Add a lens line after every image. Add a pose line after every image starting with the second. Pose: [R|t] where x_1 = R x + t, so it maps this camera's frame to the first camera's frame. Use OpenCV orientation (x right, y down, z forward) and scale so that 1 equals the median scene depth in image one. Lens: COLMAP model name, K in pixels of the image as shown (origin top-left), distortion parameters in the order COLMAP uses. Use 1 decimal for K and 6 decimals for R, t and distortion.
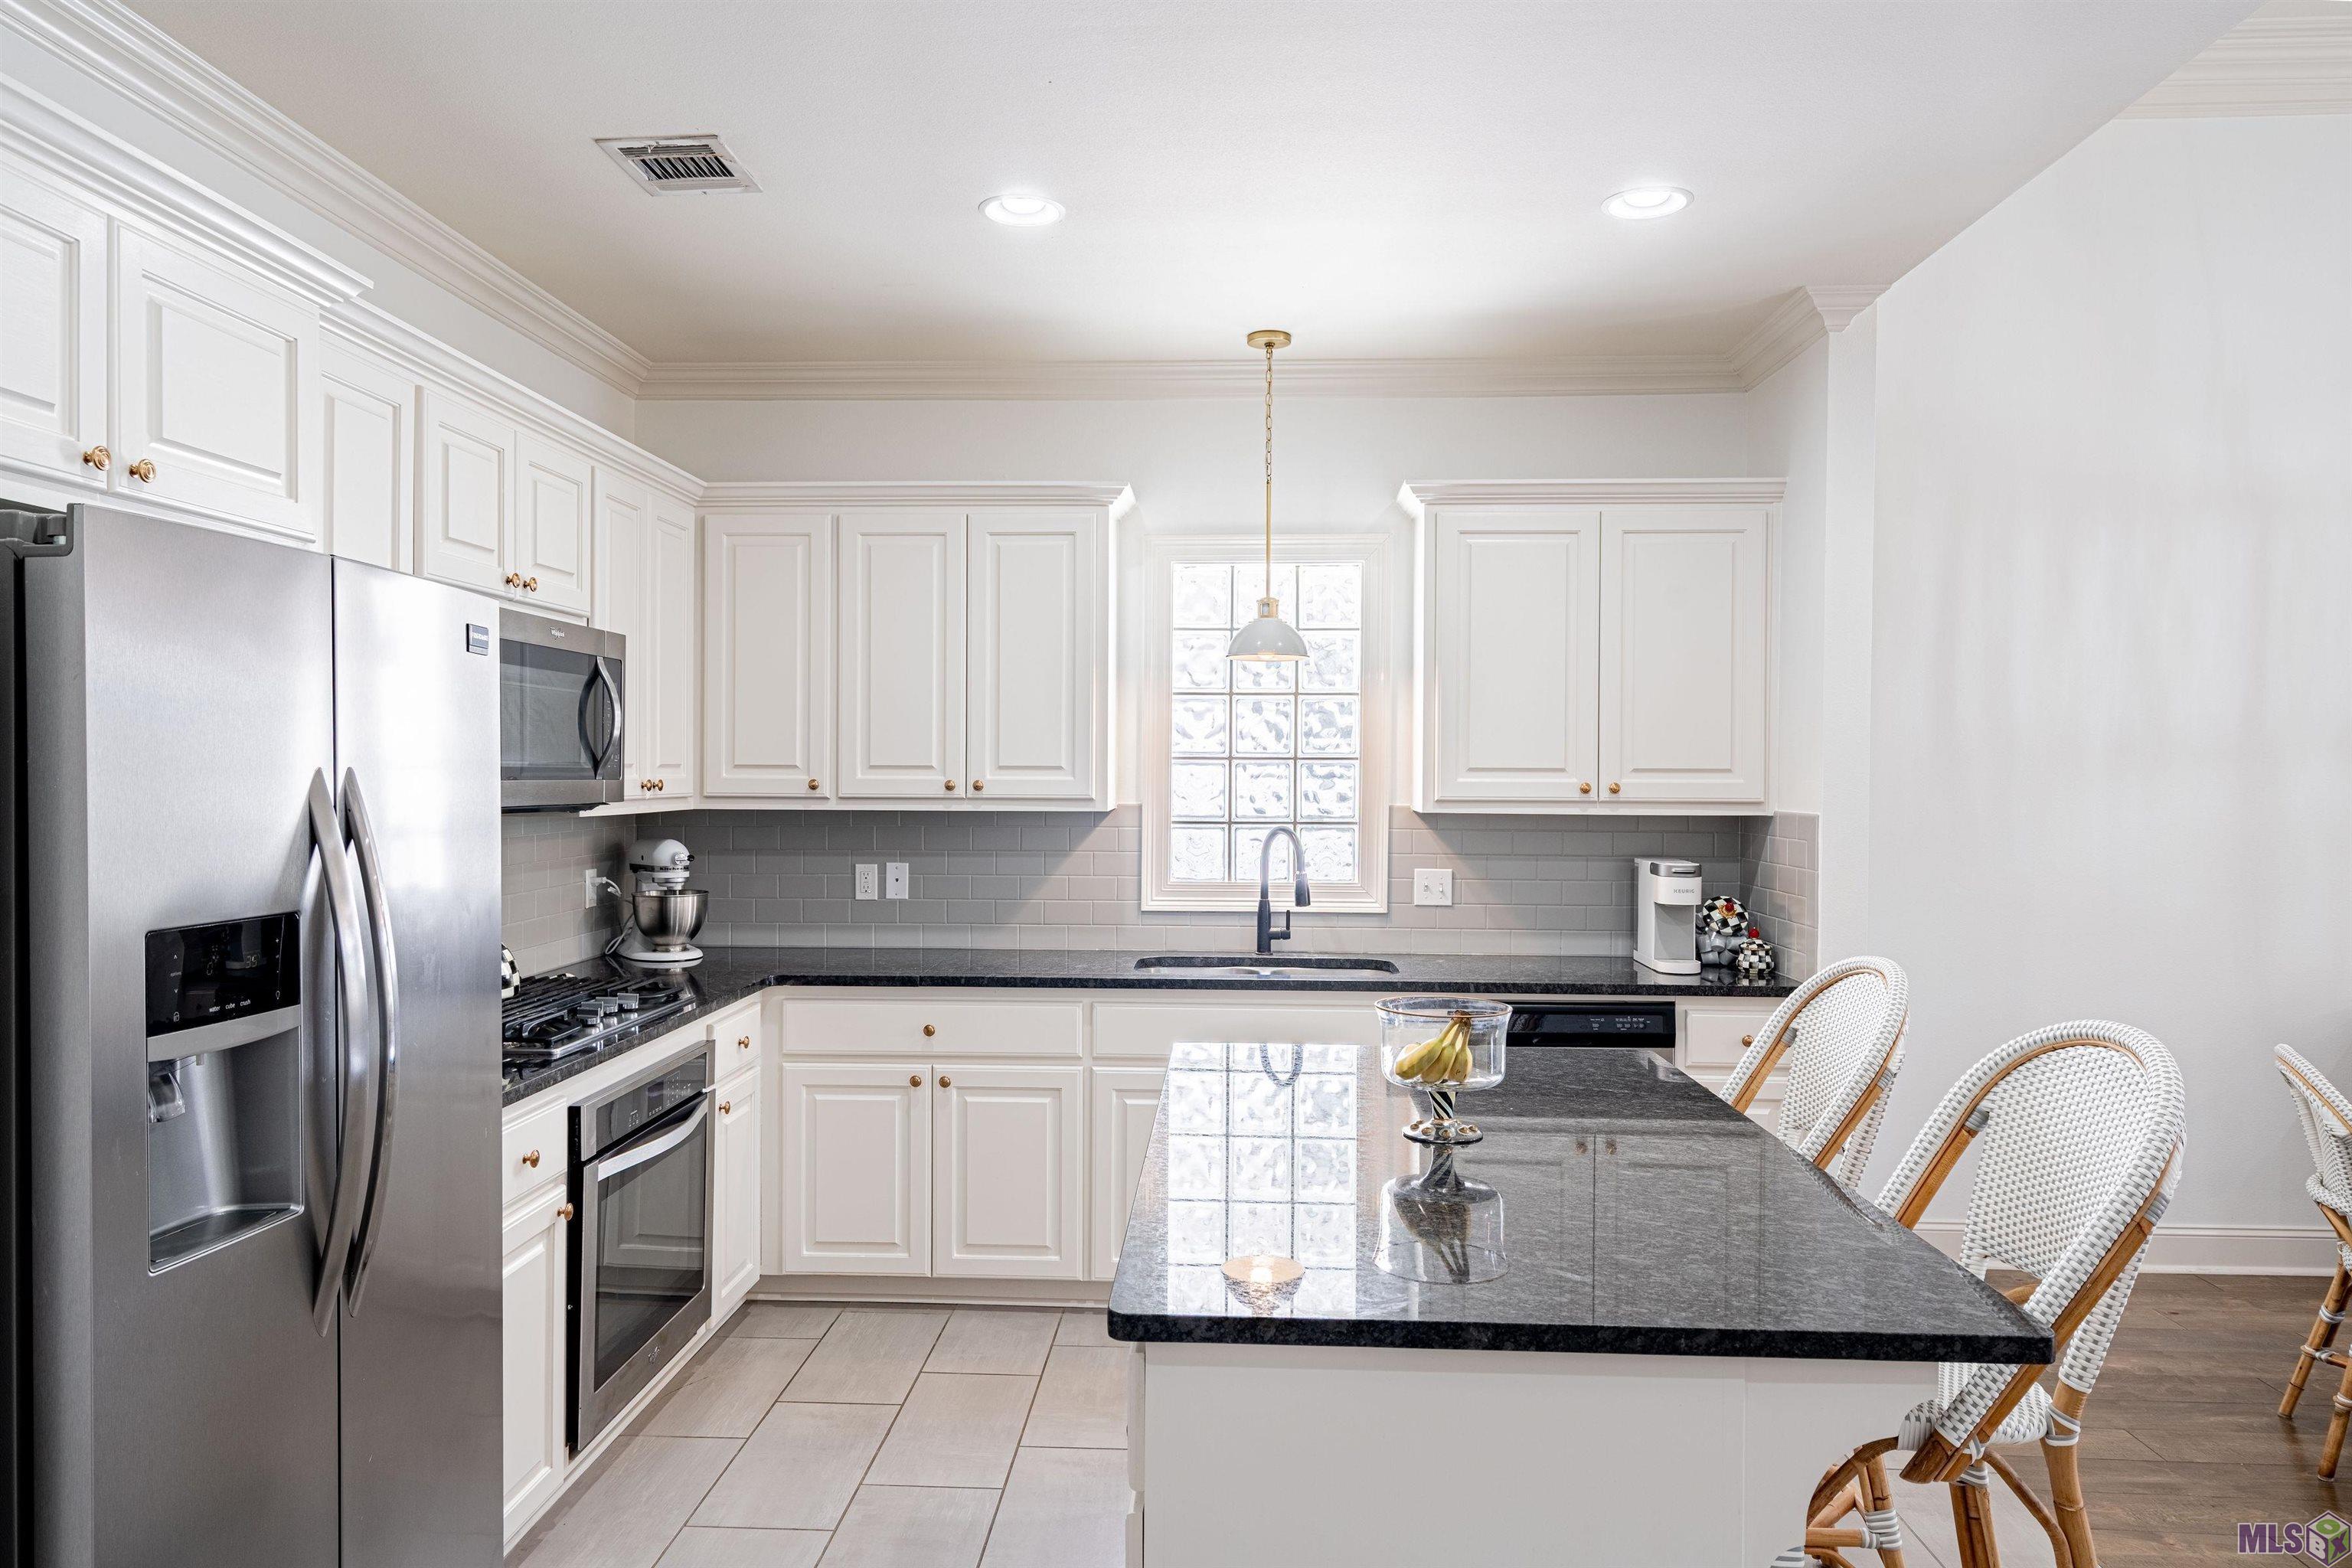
lens RADIAL K [[1548.0, 0, 1166.9], [0, 1548.0, 783.1], [0, 0, 1]] dist [0.005445, 0.000812]
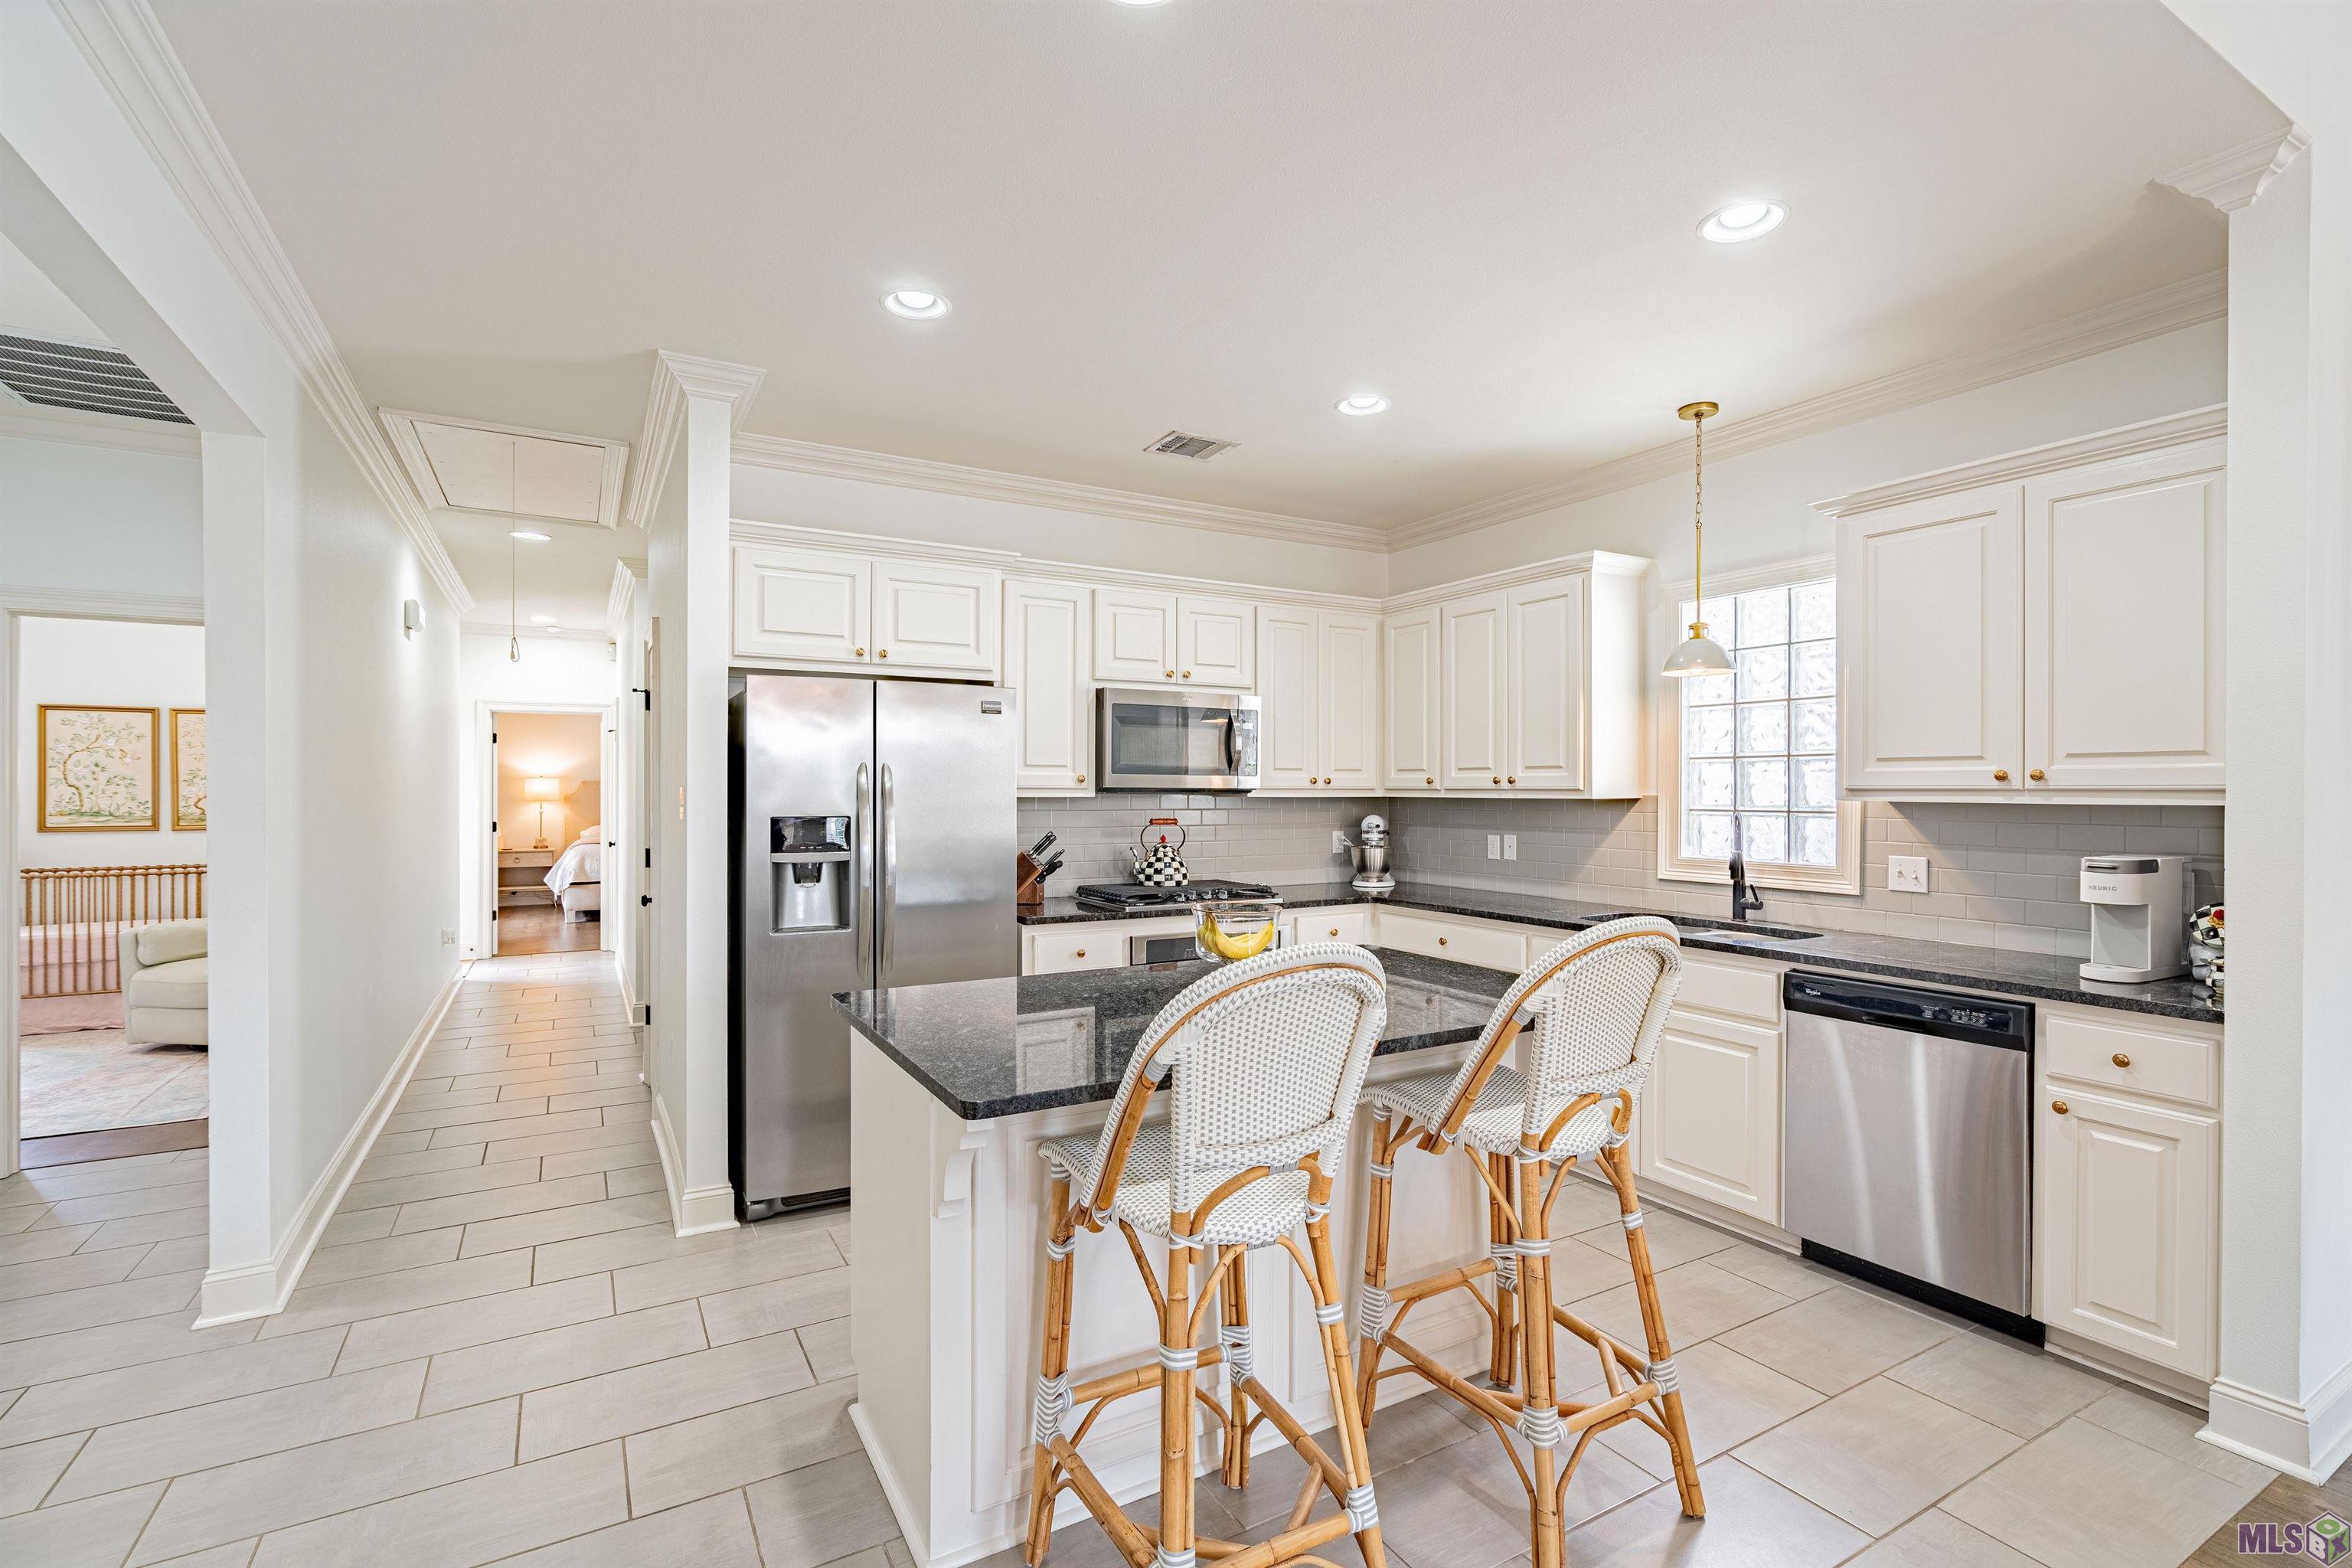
lens RADIAL K [[1071.1, 0, 1174.3], [0, 1071.1, 789.3], [0, 0, 1]] dist [-0.000384, -0.000239]
pose [[0.537961, -0.003390, -0.842963, 0.541687], [-0.008859, 0.999914, -0.009675, 0.022216], [0.842923, 0.012672, 0.537885, 0.198219]]
